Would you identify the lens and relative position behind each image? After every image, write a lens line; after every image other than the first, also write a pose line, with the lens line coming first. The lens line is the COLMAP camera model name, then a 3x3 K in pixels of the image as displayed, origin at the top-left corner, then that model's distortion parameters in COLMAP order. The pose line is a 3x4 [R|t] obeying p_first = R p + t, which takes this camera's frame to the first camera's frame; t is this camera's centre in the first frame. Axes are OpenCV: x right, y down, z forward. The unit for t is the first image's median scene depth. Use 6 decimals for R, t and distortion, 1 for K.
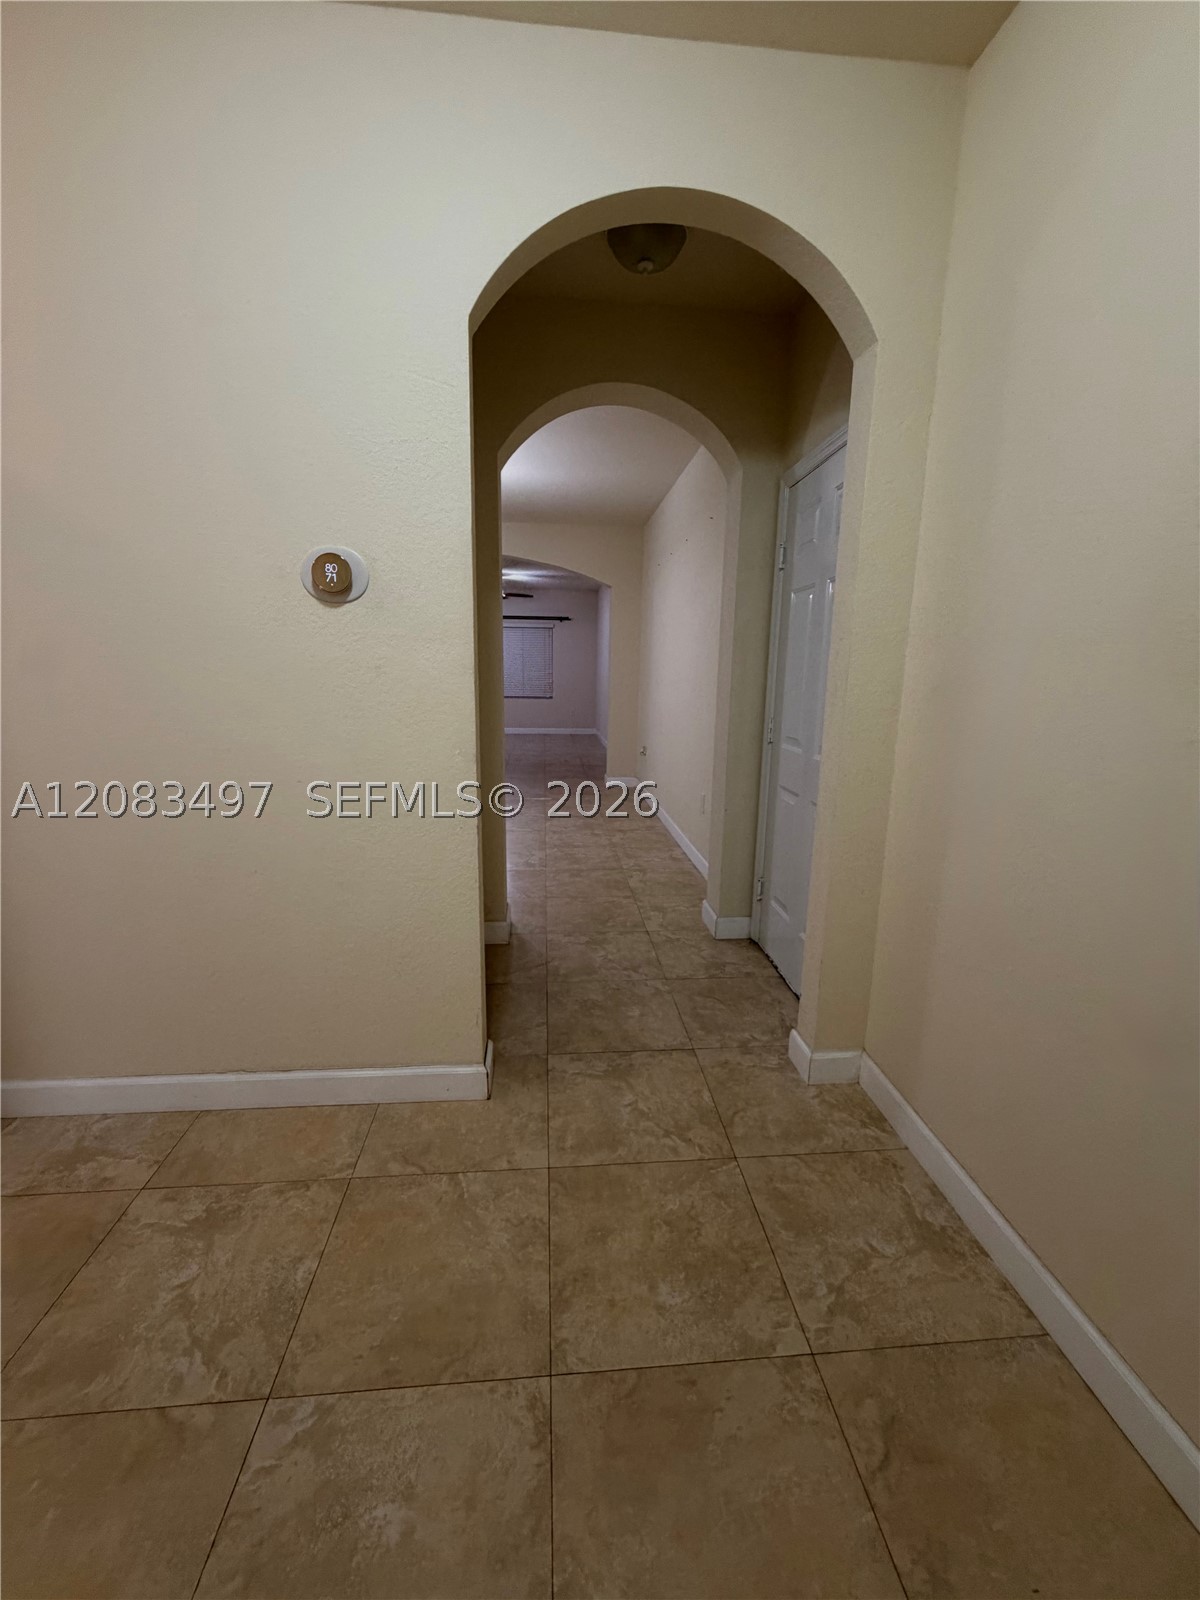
lens RADIAL K [[696.6, 0, 609.6], [0, 696.6, 799.7], [0, 0, 1]] dist [-0.000072, 0.001464]
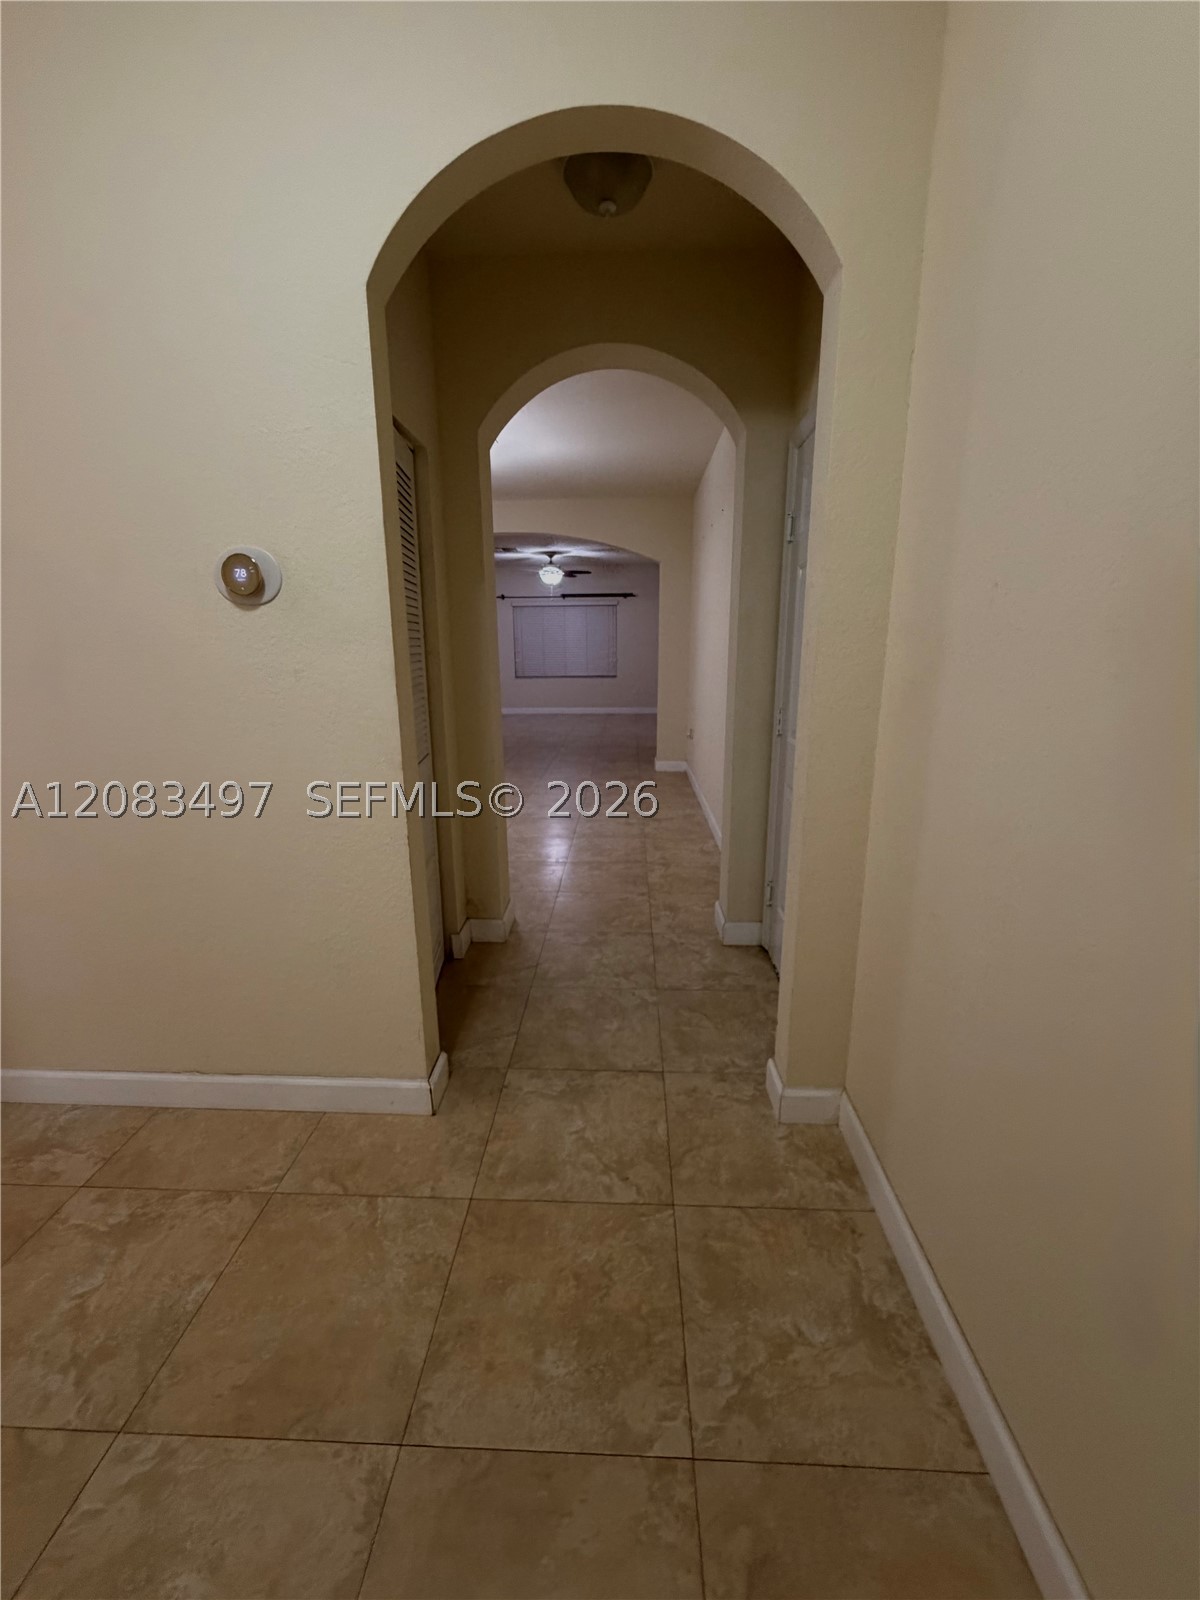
lens RADIAL K [[696.6, 0, 595.3], [0, 696.6, 803.2], [0, 0, 1]] dist [-0.000072, 0.001464]
pose [[0.989460, 0.009111, -0.144520, 0.219055], [-0.003288, 0.999175, 0.040484, -0.051052], [0.144770, -0.039582, 0.988673, 0.109492]]
